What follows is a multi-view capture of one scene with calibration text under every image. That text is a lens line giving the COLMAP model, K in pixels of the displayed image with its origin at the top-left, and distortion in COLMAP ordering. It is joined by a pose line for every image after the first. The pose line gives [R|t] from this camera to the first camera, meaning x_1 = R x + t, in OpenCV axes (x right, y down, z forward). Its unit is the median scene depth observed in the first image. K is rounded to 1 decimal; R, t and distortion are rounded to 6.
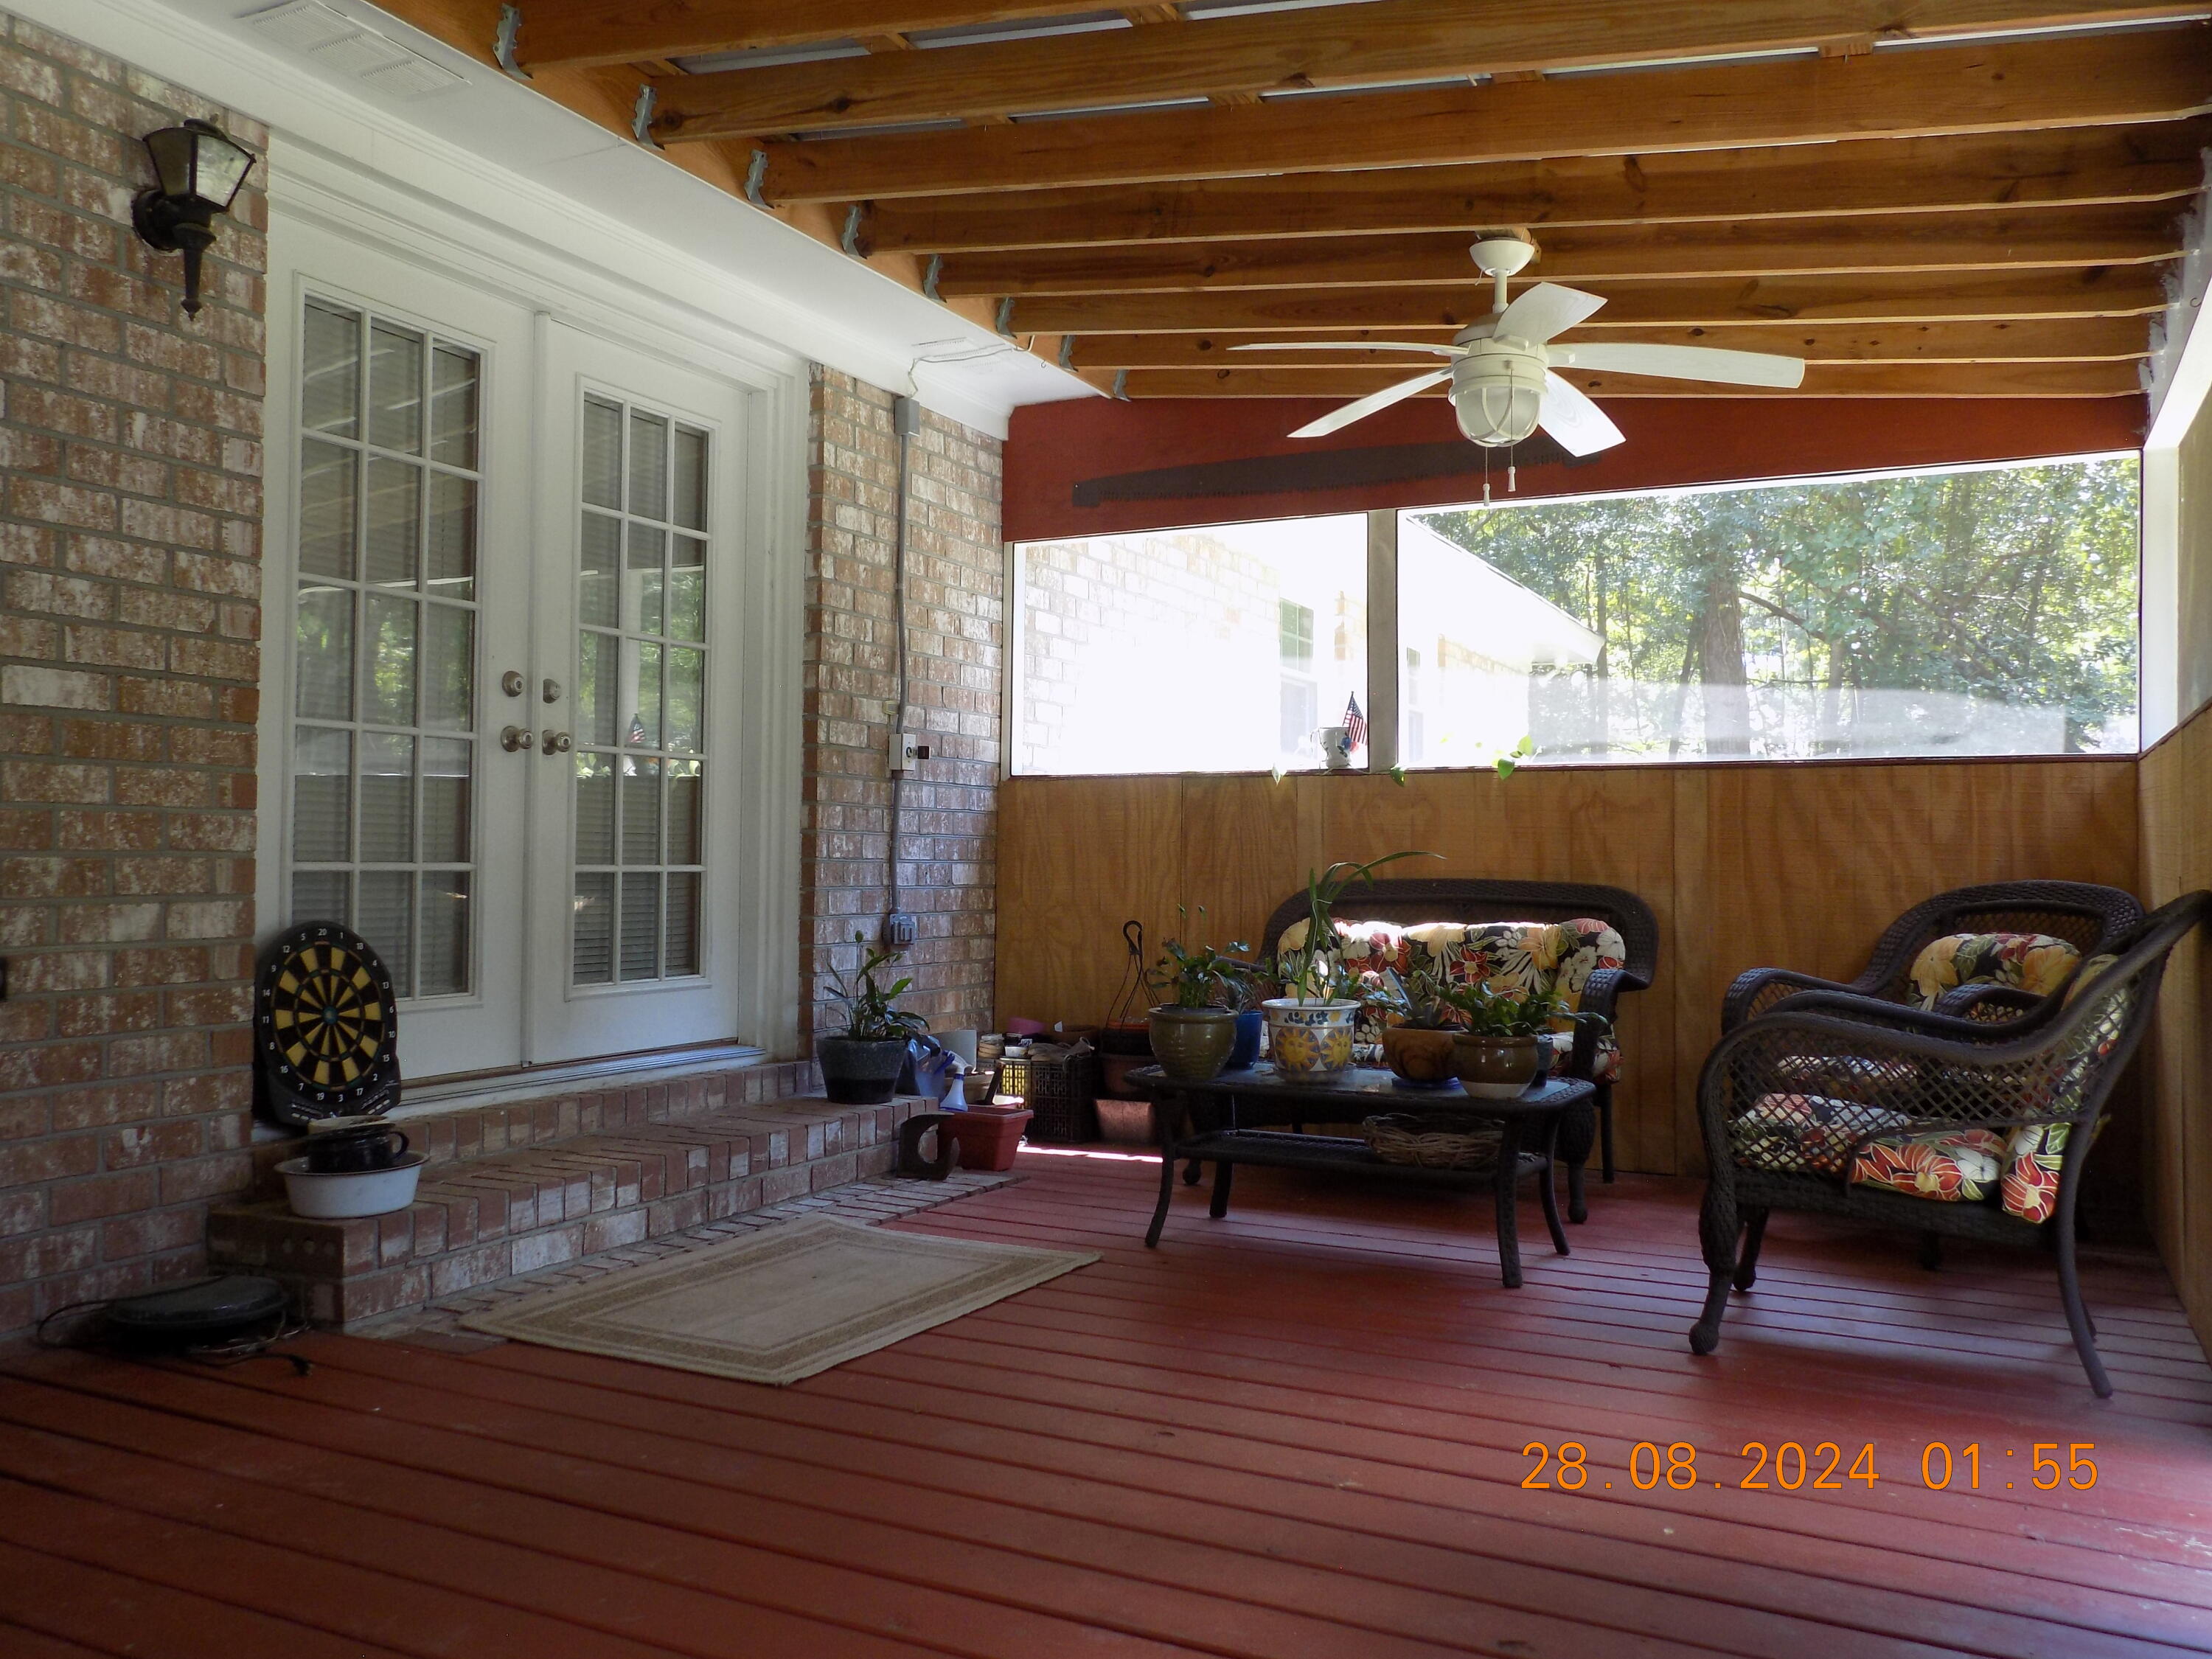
lens RADIAL K [[1864.4, 0, 1056.1], [0, 1864.4, 835.6], [0, 0, 1]] dist [-0.066398, 0.155093]
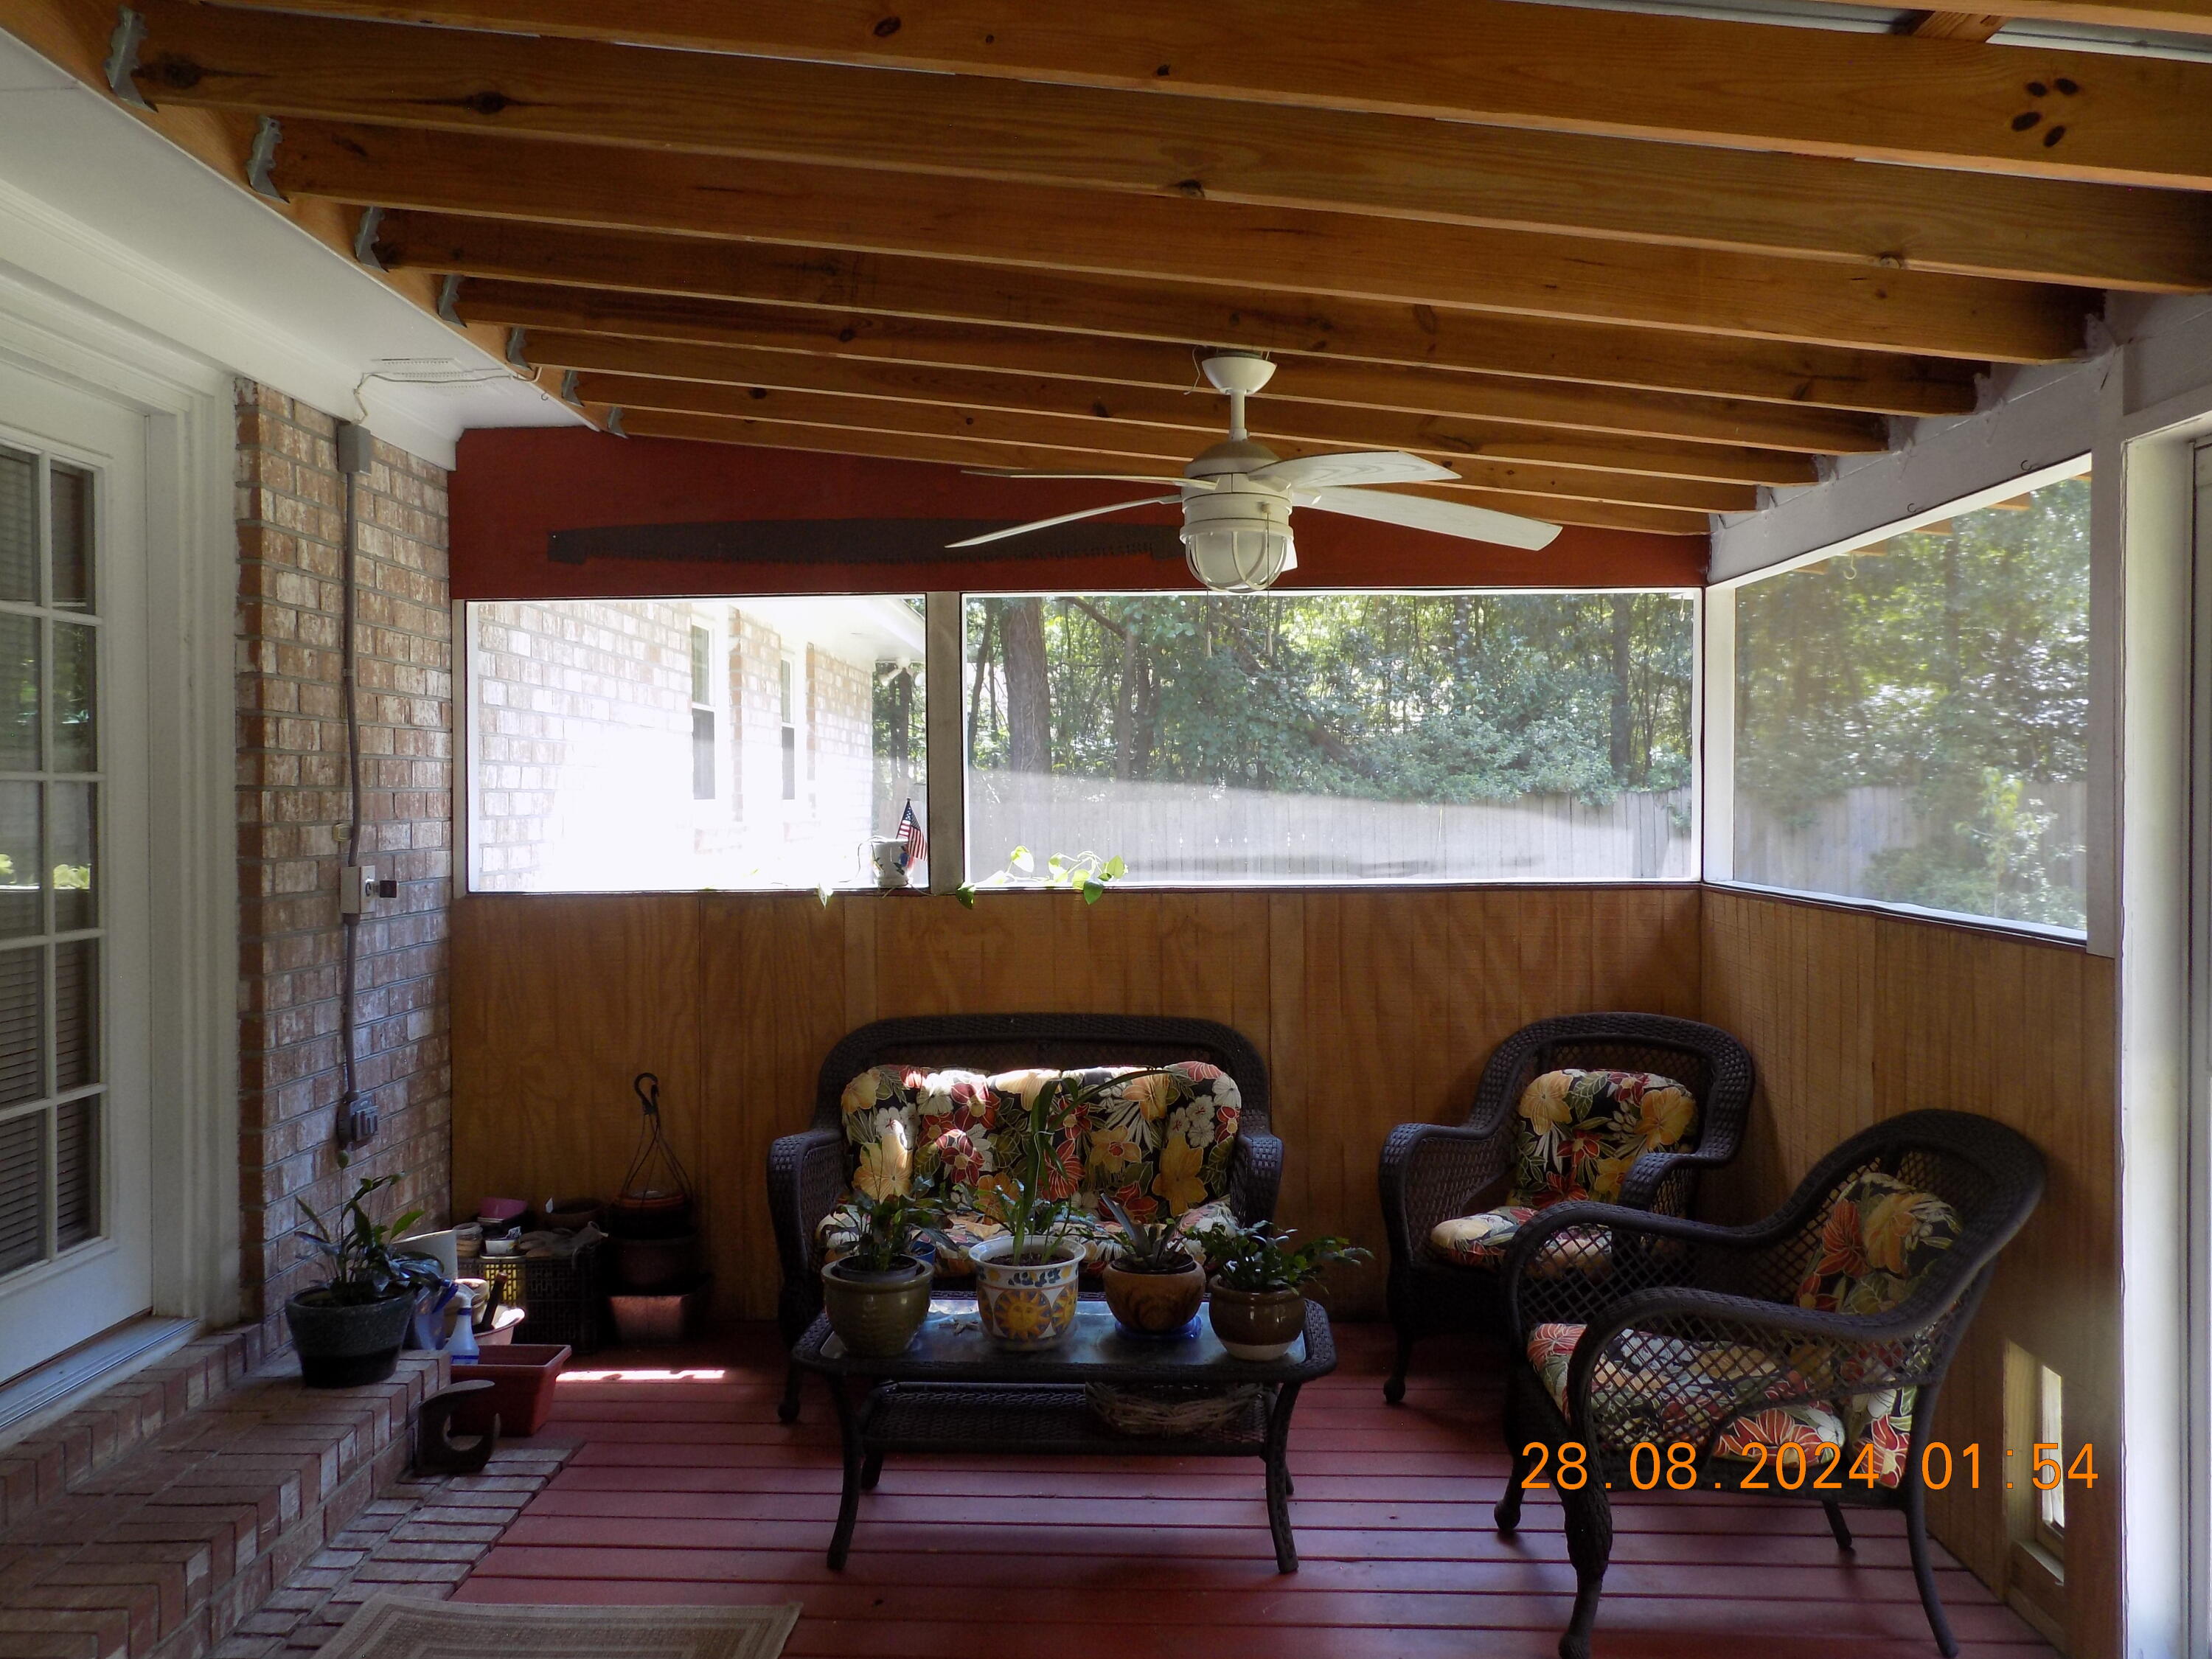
lens RADIAL K [[1882.4, 0, 1106.0], [0, 1882.4, 829.5], [0, 0, 1]] dist [-0.011812, 0.054995]
pose [[0.899087, -0.023753, 0.437125, -0.174776], [0.008365, 0.999277, 0.037096, -0.116240], [-0.437690, -0.029696, 0.898636, 0.204611]]
